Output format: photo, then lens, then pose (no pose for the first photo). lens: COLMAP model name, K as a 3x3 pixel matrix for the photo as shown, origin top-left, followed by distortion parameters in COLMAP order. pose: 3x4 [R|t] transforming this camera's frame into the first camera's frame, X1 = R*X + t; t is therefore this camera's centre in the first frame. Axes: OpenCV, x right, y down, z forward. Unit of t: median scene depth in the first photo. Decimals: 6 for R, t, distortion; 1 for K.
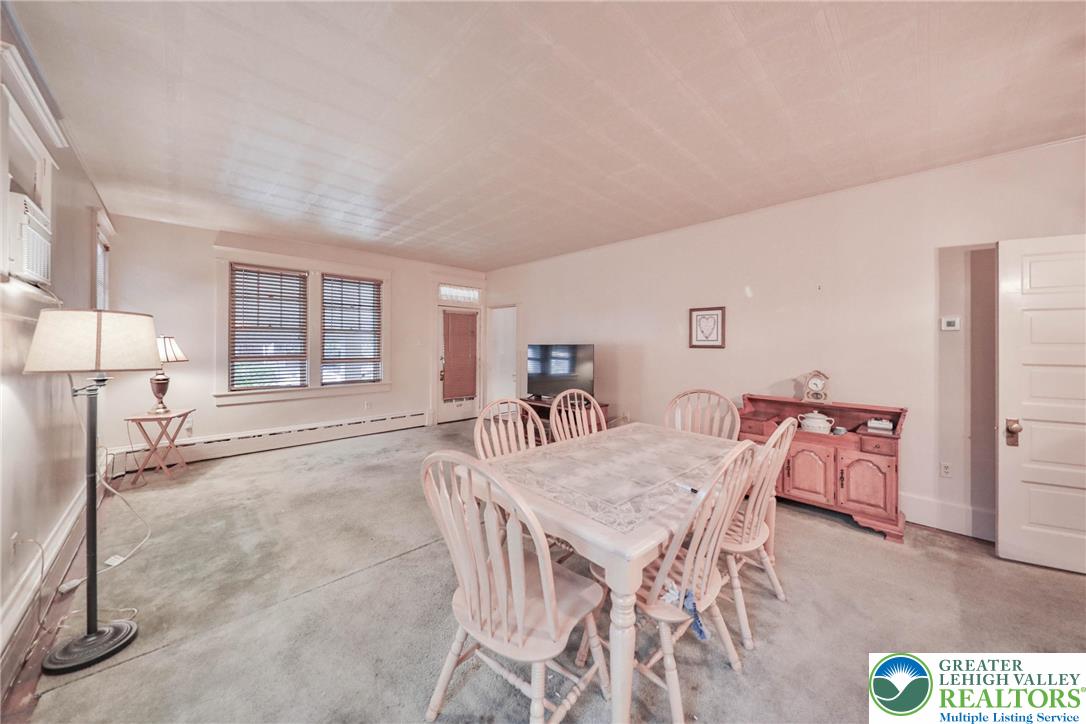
lens RADIAL K [[362.1, 0, 575.2], [0, 362.1, 342.5], [0, 0, 1]] dist [0.001342, -0.002604]
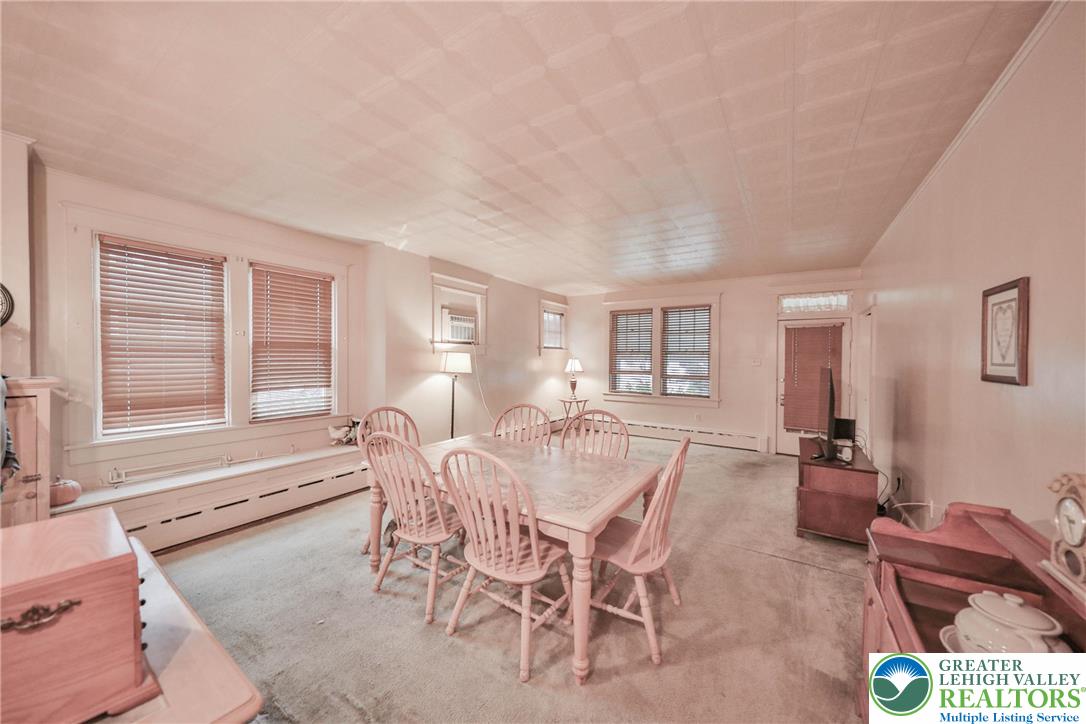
lens RADIAL K [[394.0, 0, 566.3], [0, 394.0, 358.0], [0, 0, 1]] dist [0.002557, 0.000372]
pose [[0.209631, -0.000728, -0.977780, 0.635844], [-0.001127, 0.999999, -0.000986, -0.011348], [0.977780, 0.001308, 0.209630, 0.391555]]
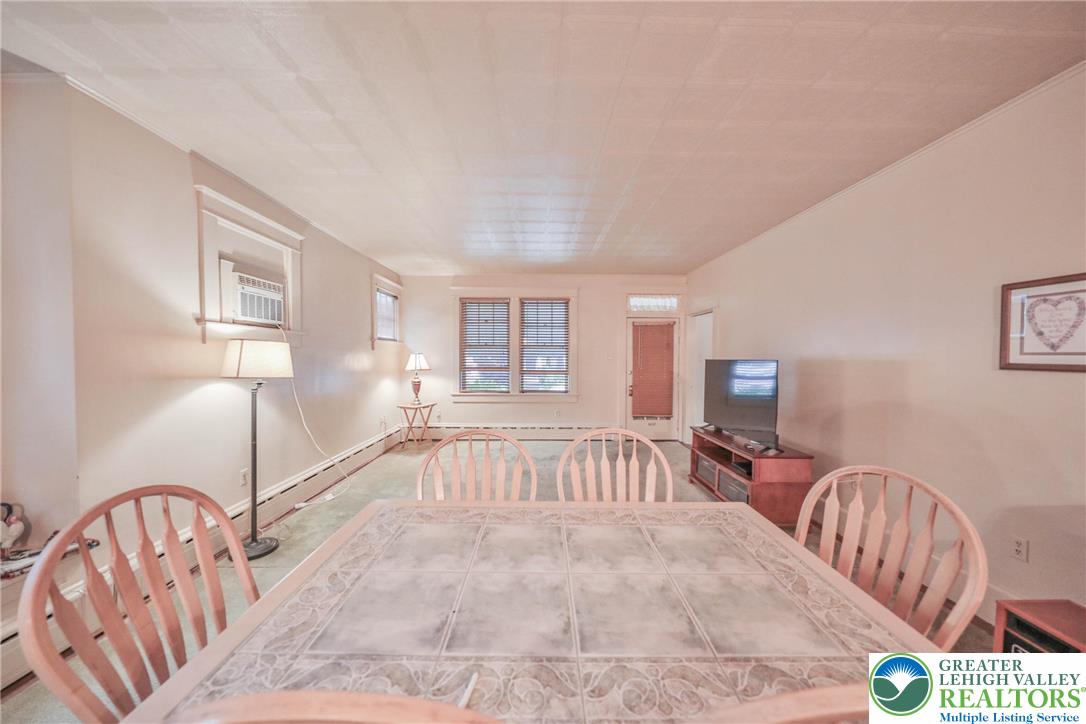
lens RADIAL K [[362.1, 0, 553.3], [0, 362.1, 361.6], [0, 0, 1]] dist [0.001342, -0.002604]
pose [[0.702435, 0.011091, -0.711662, 0.229549], [0.003013, 0.999823, 0.018556, -0.005484], [0.711742, -0.015179, 0.702277, 0.258199]]
